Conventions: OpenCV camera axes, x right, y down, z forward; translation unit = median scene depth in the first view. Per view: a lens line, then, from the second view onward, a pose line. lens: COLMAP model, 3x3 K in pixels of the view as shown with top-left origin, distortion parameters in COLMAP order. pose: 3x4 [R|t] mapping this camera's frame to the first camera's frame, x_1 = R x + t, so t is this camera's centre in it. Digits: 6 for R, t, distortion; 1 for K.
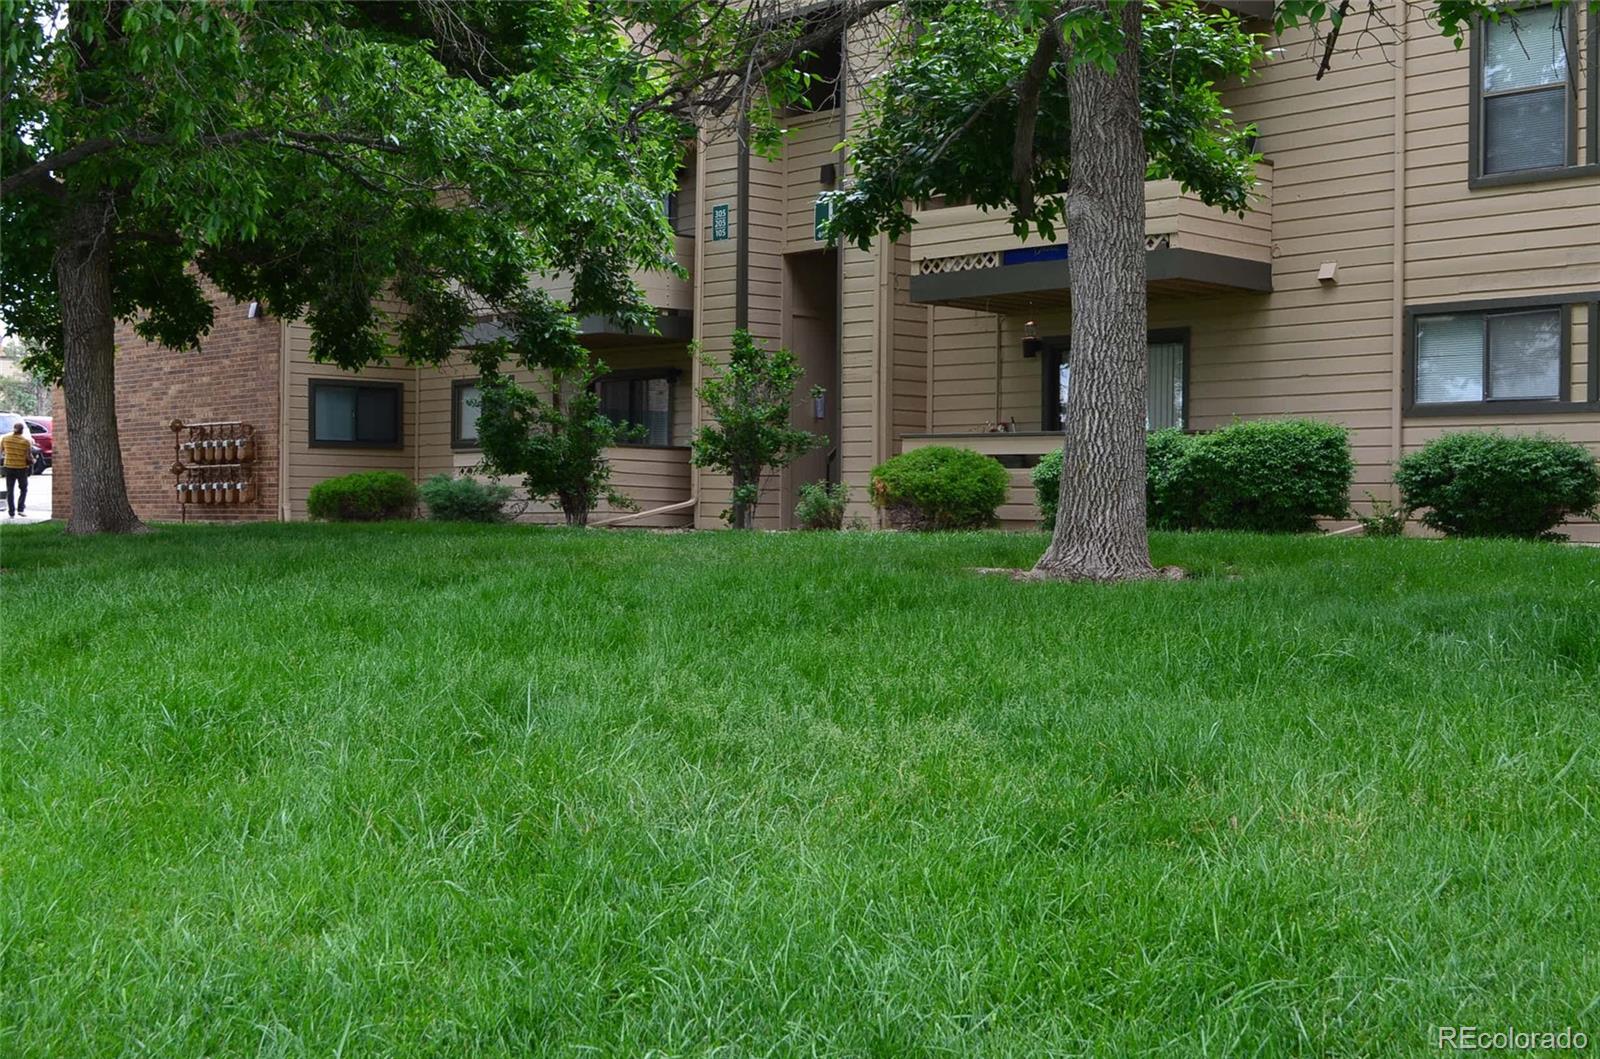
lens RADIAL K [[1975.7, 0, 800.0], [0, 1975.7, 529.5], [0, 0, 1]] dist [-0.036974, -0.058187]
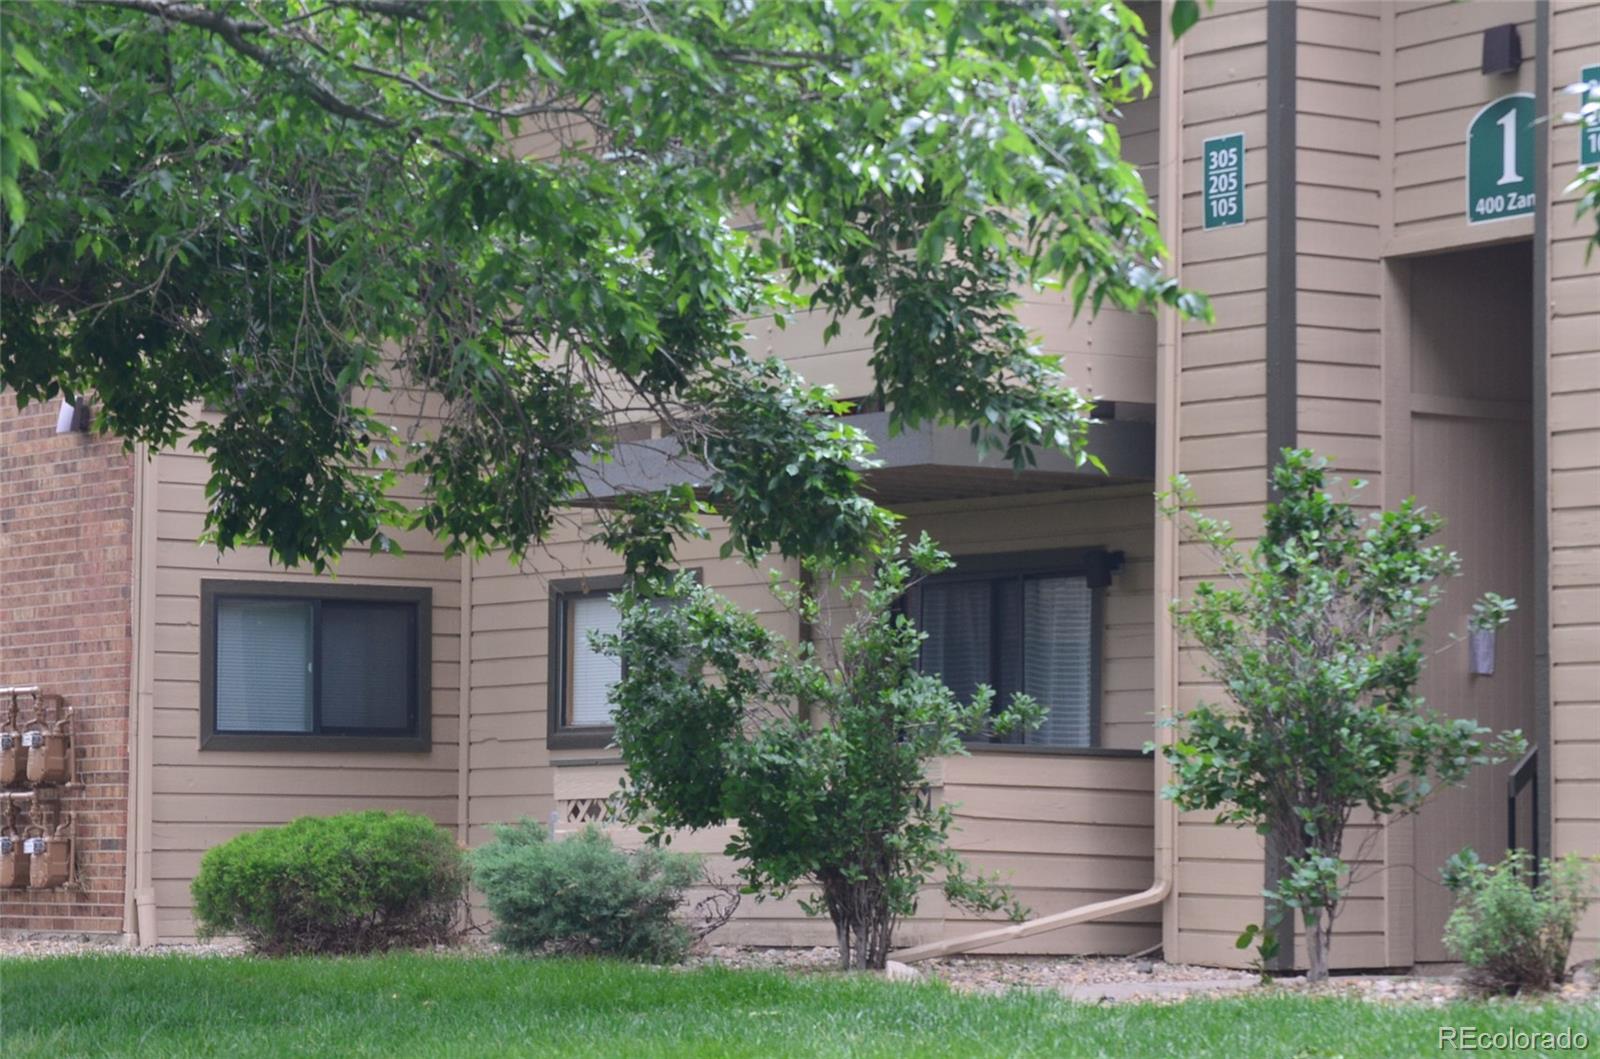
lens RADIAL K [[4626.1, 0, 800.0], [0, 4626.1, 529.5], [0, 0, 1]] dist [0.027768, 1.899924]
pose [[0.992764, -0.012102, -0.119470, -0.016792], [0.002661, 0.996881, -0.078872, -0.015562], [0.120052, 0.077983, 0.989700, 0.092715]]
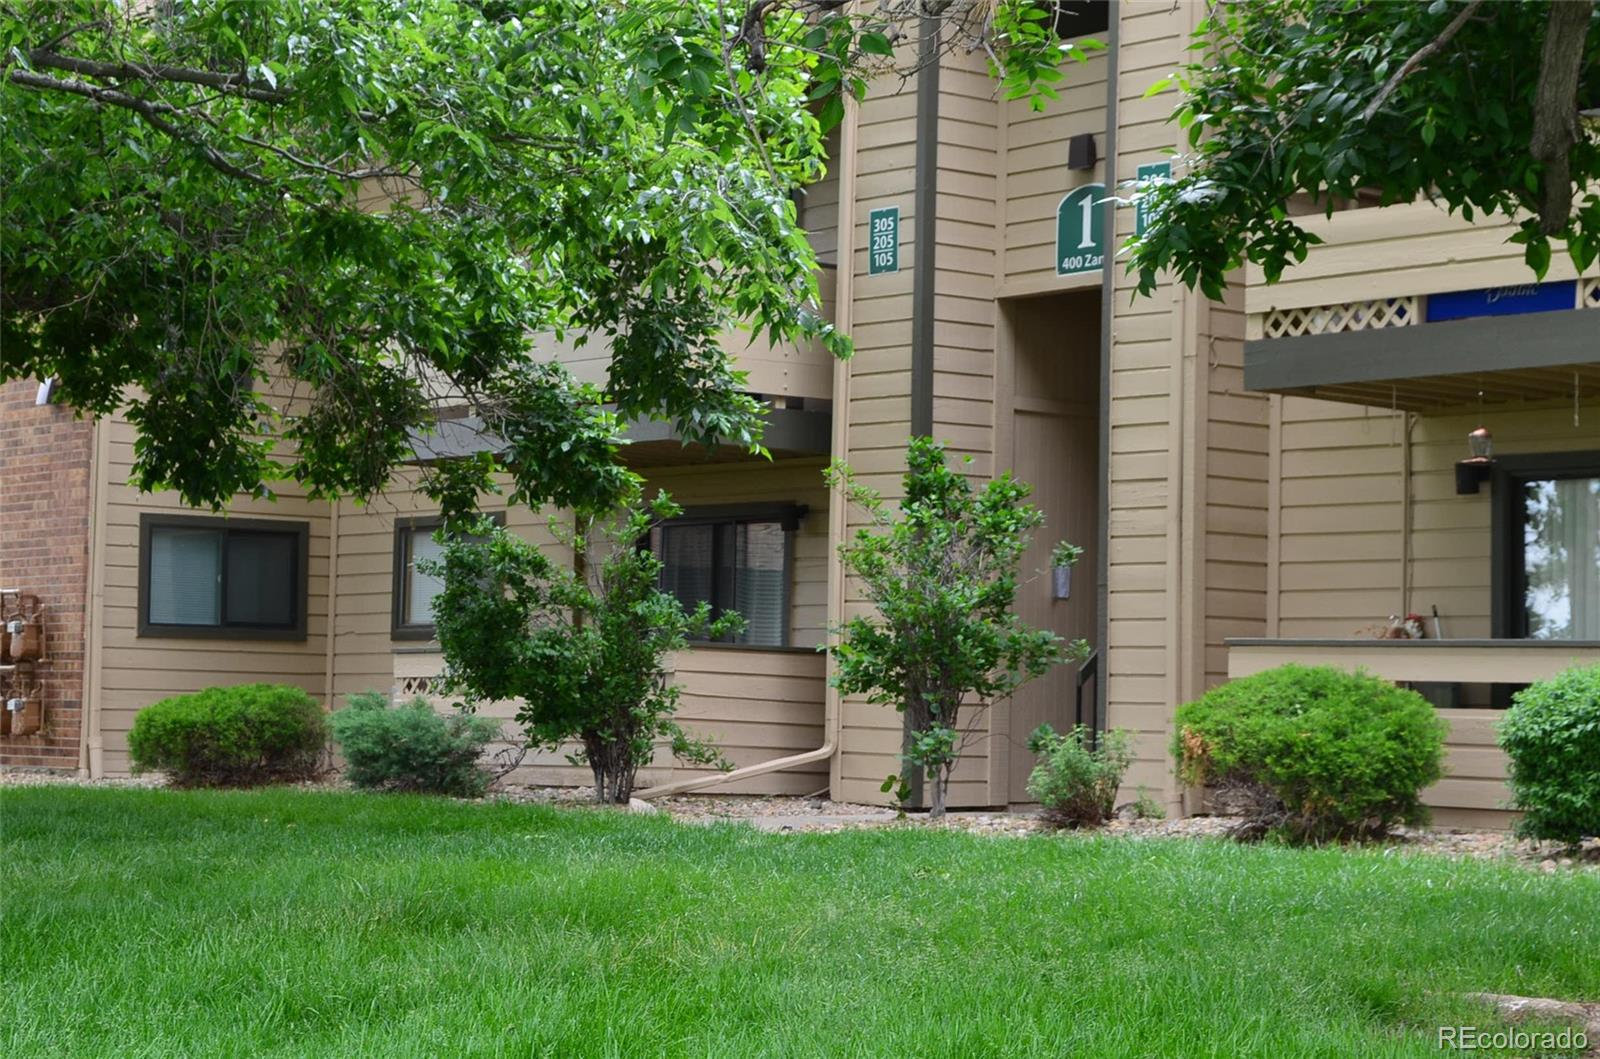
lens RADIAL K [[3288.1, 0, 800.0], [0, 3288.1, 529.5], [0, 0, 1]] dist [0.007376, 0.160787]
pose [[0.998421, 0.007268, -0.055699, -0.013748], [-0.010946, 0.997758, -0.066019, -0.017190], [0.055094, 0.066525, 0.996263, 0.108184]]
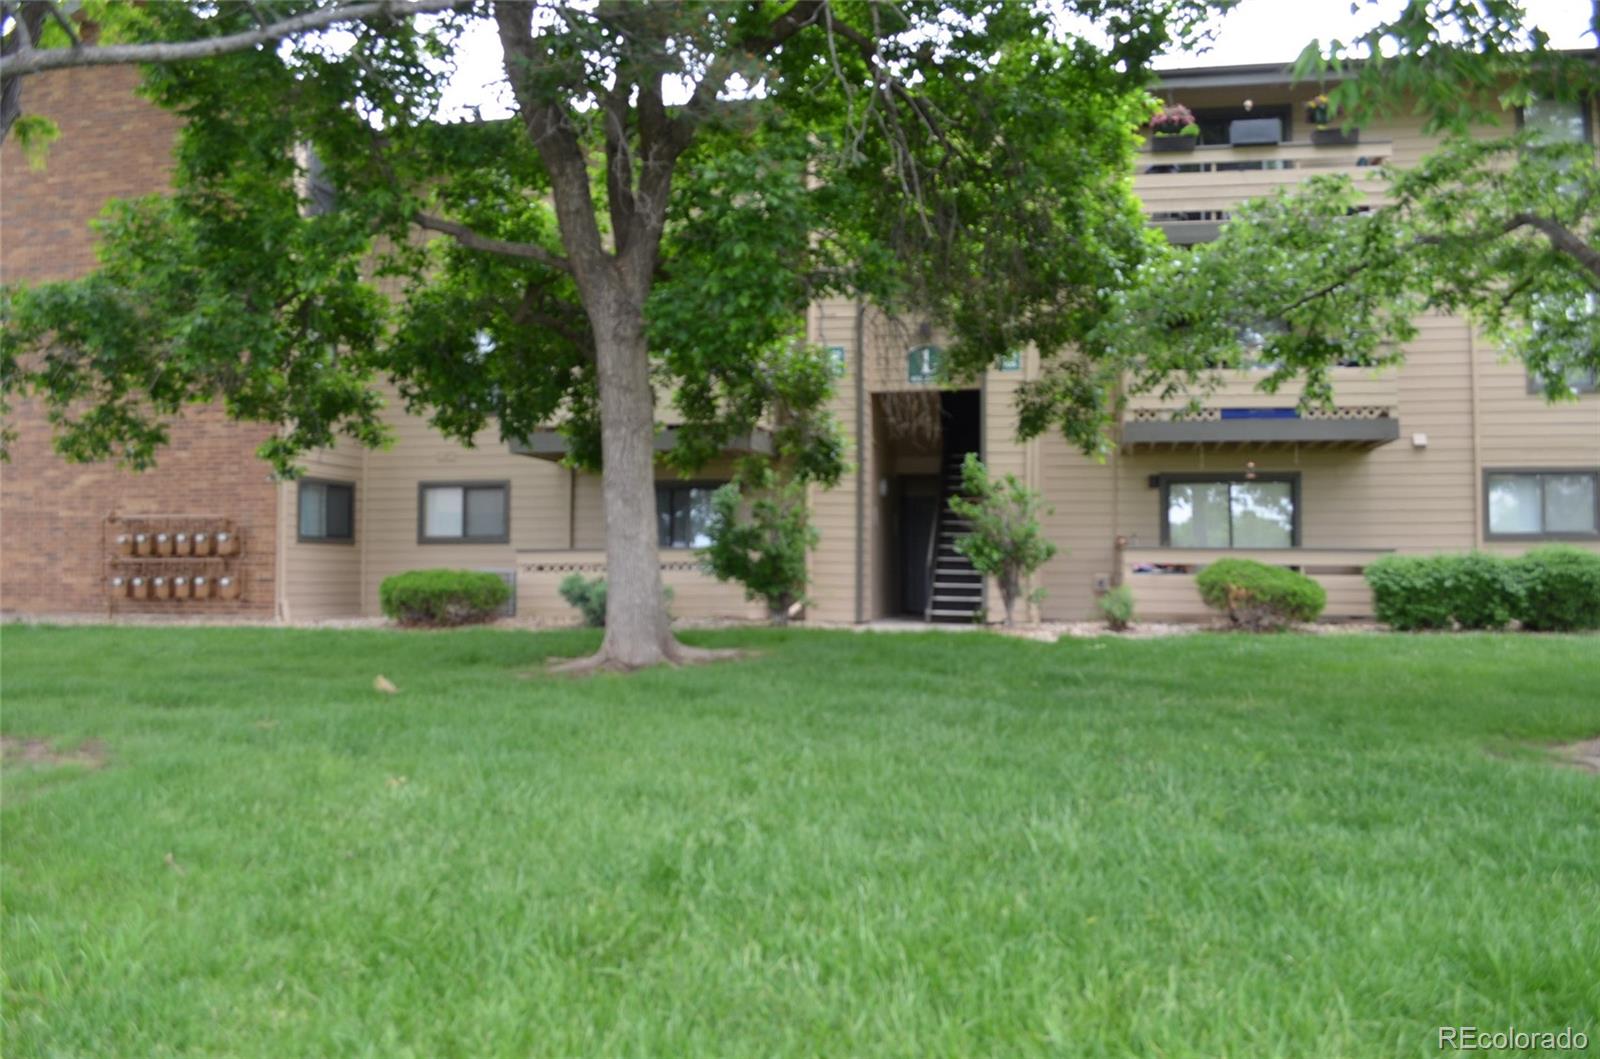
lens RADIAL K [[1252.7, 0, 800.0], [0, 1252.7, 529.5], [0, 0, 1]] dist [-0.092344, 0.000390]
pose [[0.816849, 0.013309, 0.576697, -0.552615], [0.010175, 0.999246, -0.037471, -0.030352], [-0.576761, 0.036476, 0.816098, 0.456167]]
